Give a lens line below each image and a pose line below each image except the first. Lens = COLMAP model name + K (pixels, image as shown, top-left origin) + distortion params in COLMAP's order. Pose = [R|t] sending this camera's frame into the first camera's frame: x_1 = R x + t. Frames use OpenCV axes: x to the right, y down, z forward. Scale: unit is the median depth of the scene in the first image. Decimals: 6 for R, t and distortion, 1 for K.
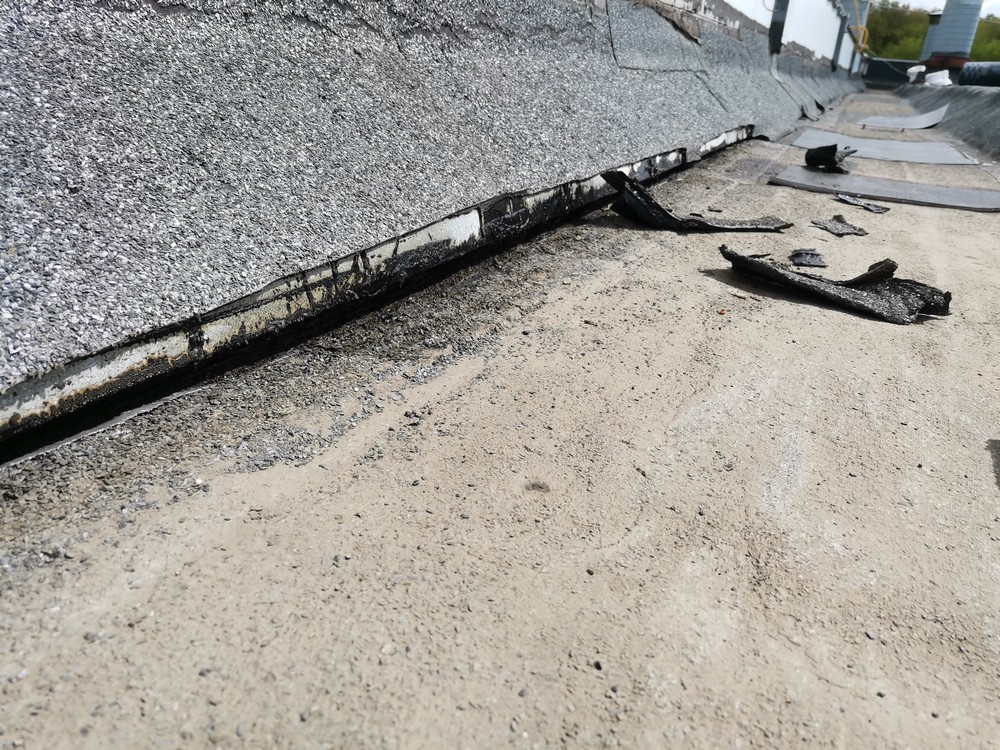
lens RADIAL K [[754.5, 0, 500.0], [0, 754.5, 375.0], [0, 0, 1]] dist [0.075681, -0.116781]
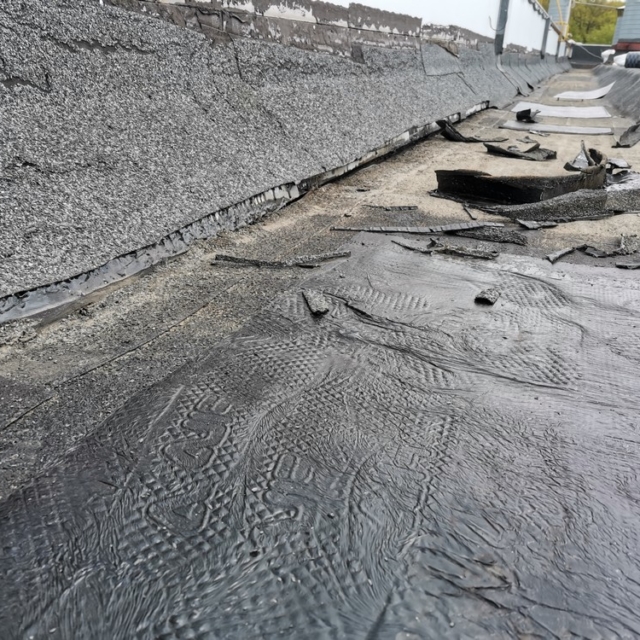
lens RADIAL K [[637.5, 0, 320.0], [0, 637.5, 320.0], [0, 0, 1]] dist [0.102000, -0.154946]
pose [[0.997082, -0.053000, 0.054936, -0.156782], [0.052917, 0.998595, 0.002963, 0.145223], [-0.055016, -0.000047, 0.998485, -0.444720]]
